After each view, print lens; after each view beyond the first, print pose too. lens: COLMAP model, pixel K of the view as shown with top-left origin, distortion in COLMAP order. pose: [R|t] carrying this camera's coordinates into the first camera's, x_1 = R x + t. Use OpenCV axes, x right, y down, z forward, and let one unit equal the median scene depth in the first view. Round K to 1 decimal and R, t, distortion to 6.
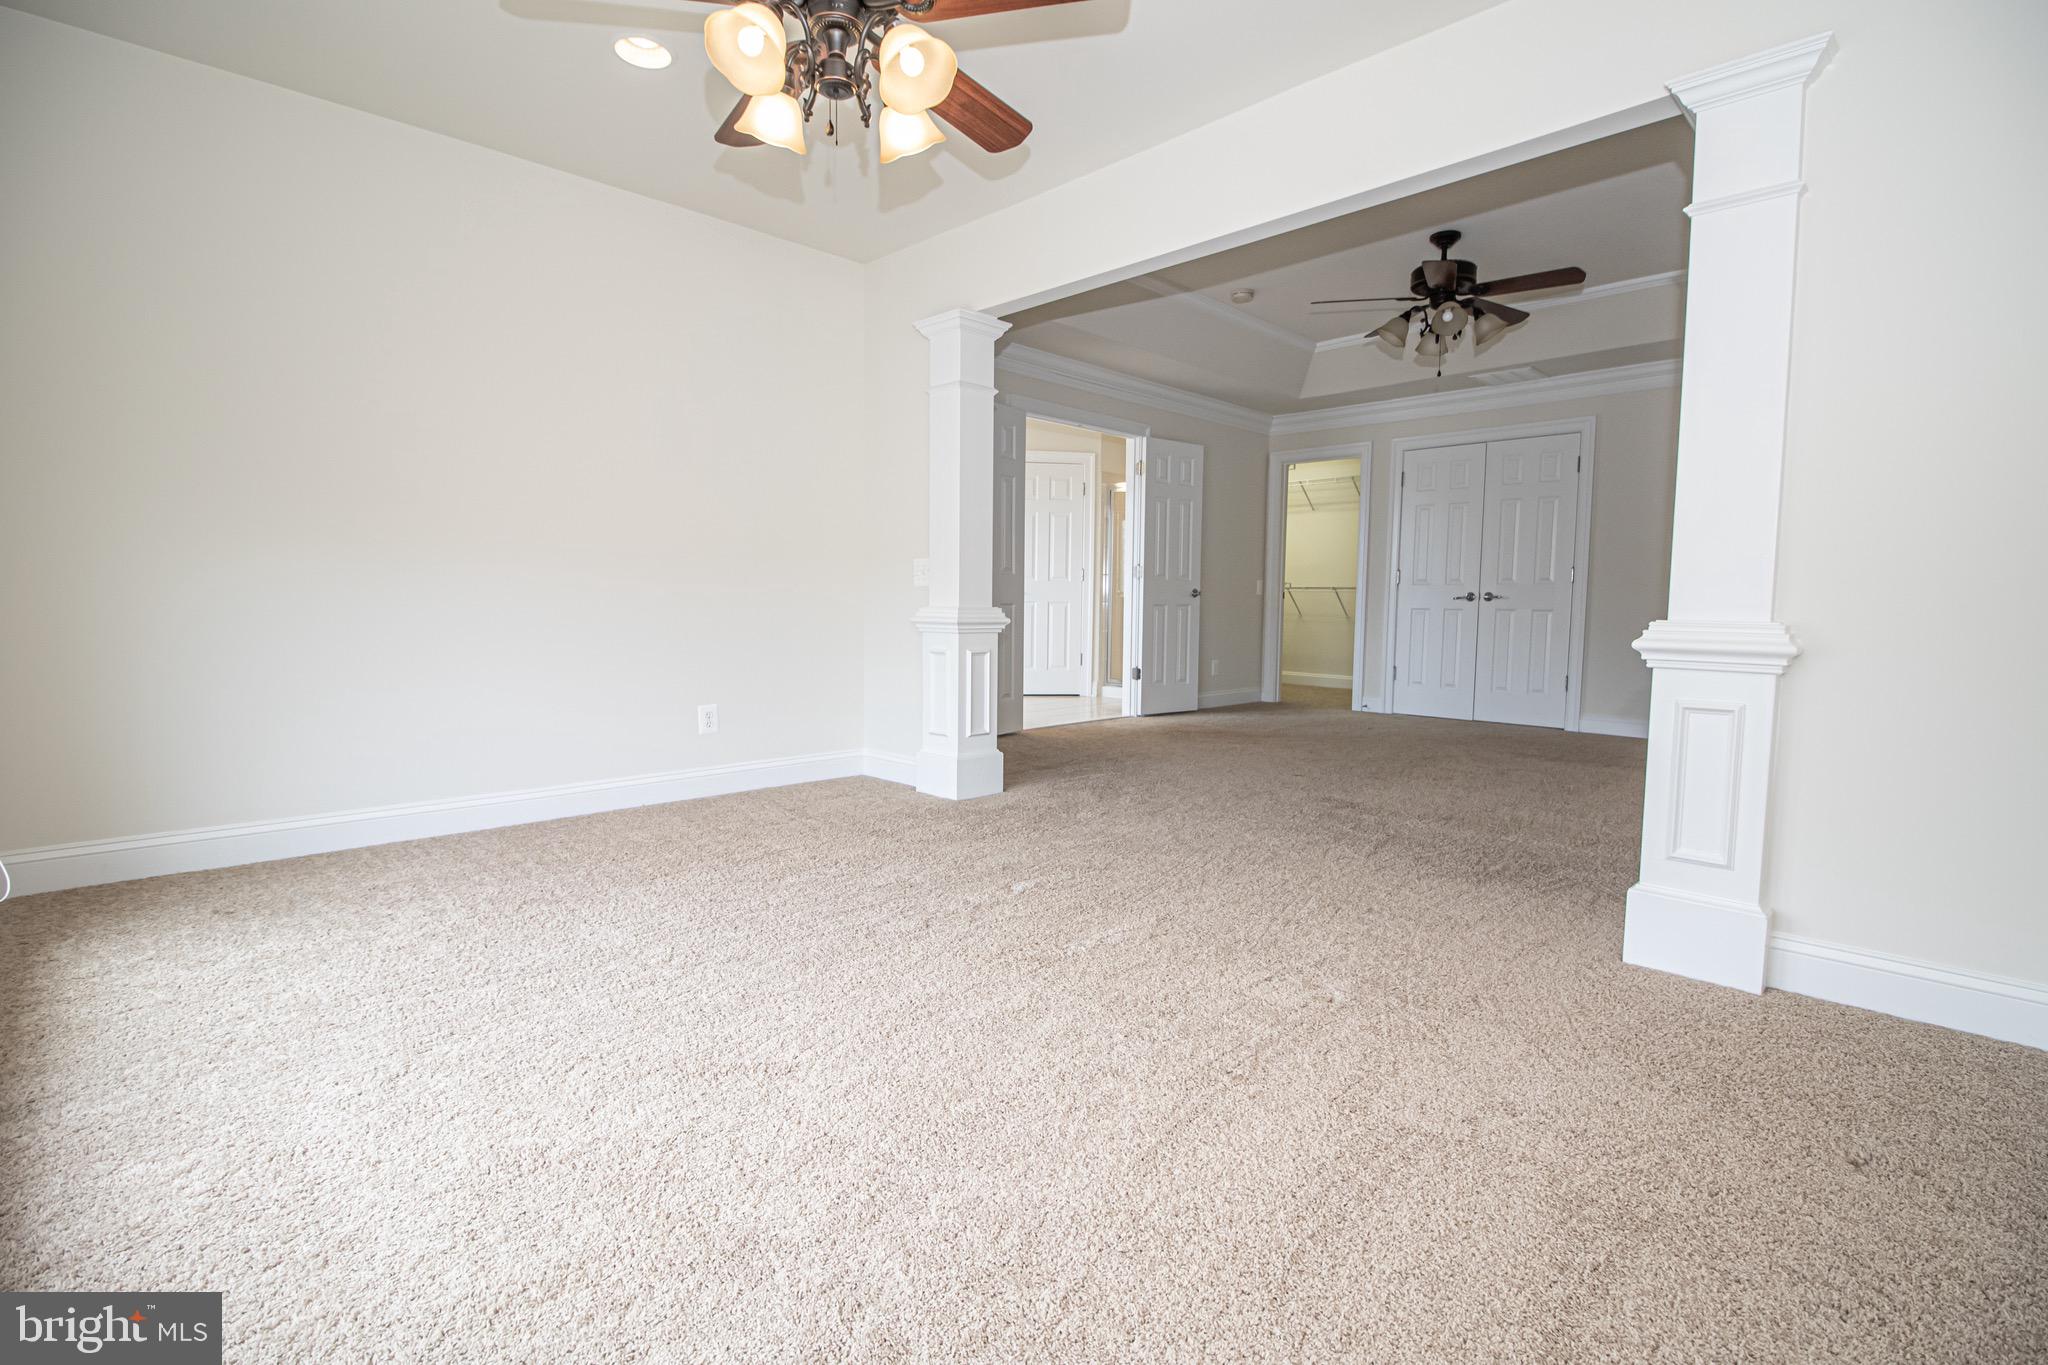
lens RADIAL K [[979.7, 0, 1027.8], [0, 979.7, 693.3], [0, 0, 1]] dist [0.000493, -0.015128]
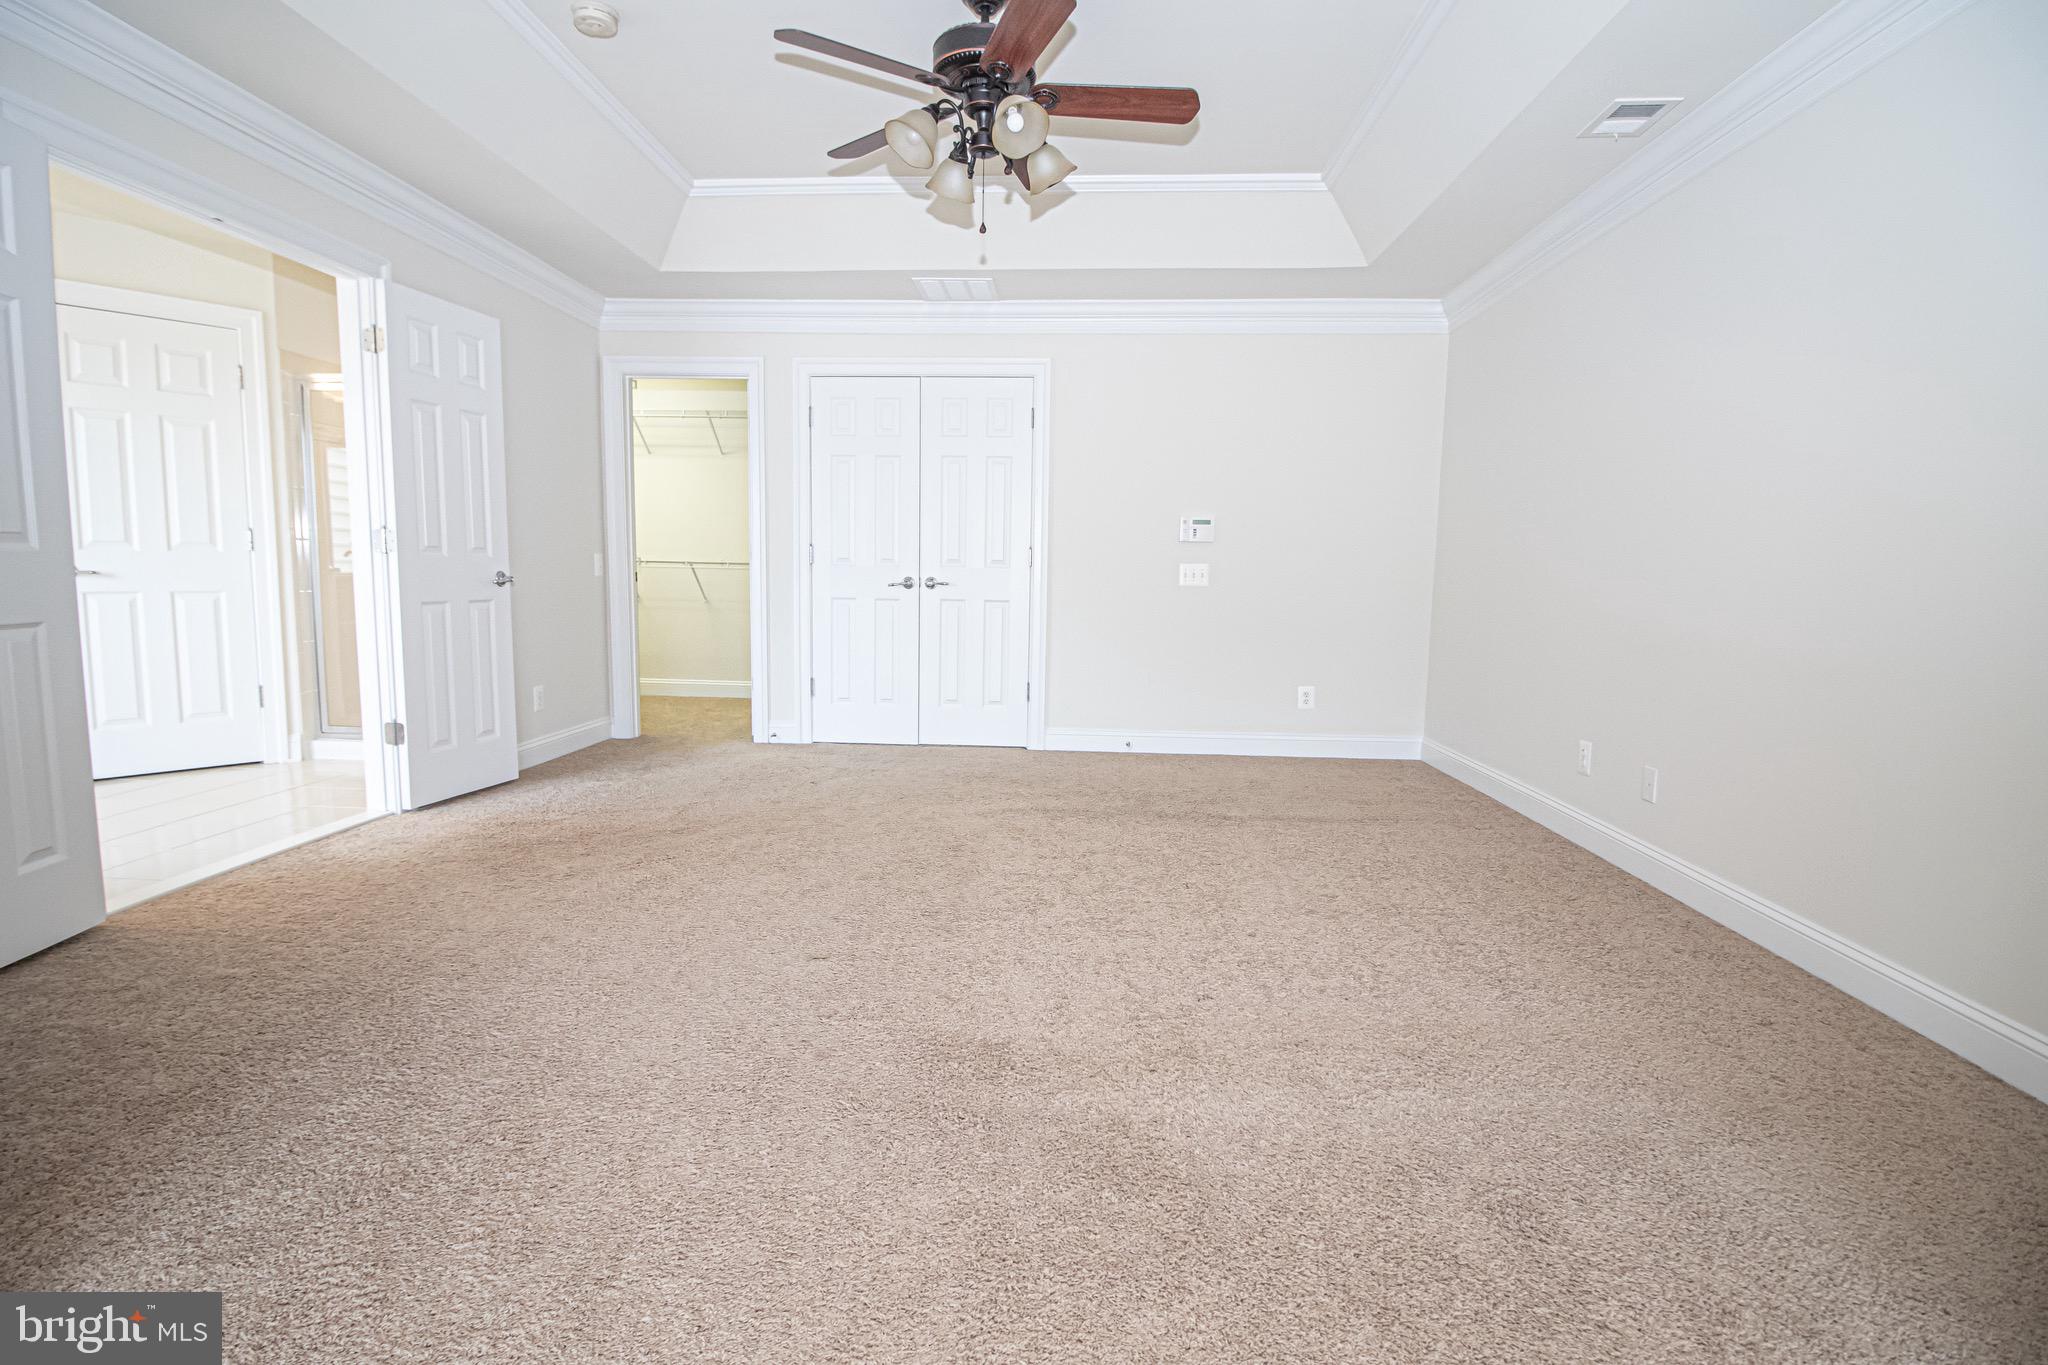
lens RADIAL K [[1001.2, 0, 1036.0], [0, 1001.2, 677.3], [0, 0, 1]] dist [0.020012, -0.016285]
pose [[0.756422, -0.067273, 0.650615, 0.020061], [0.051321, 0.997734, 0.043498, -0.054486], [-0.652067, 0.000488, 0.758161, 0.350040]]
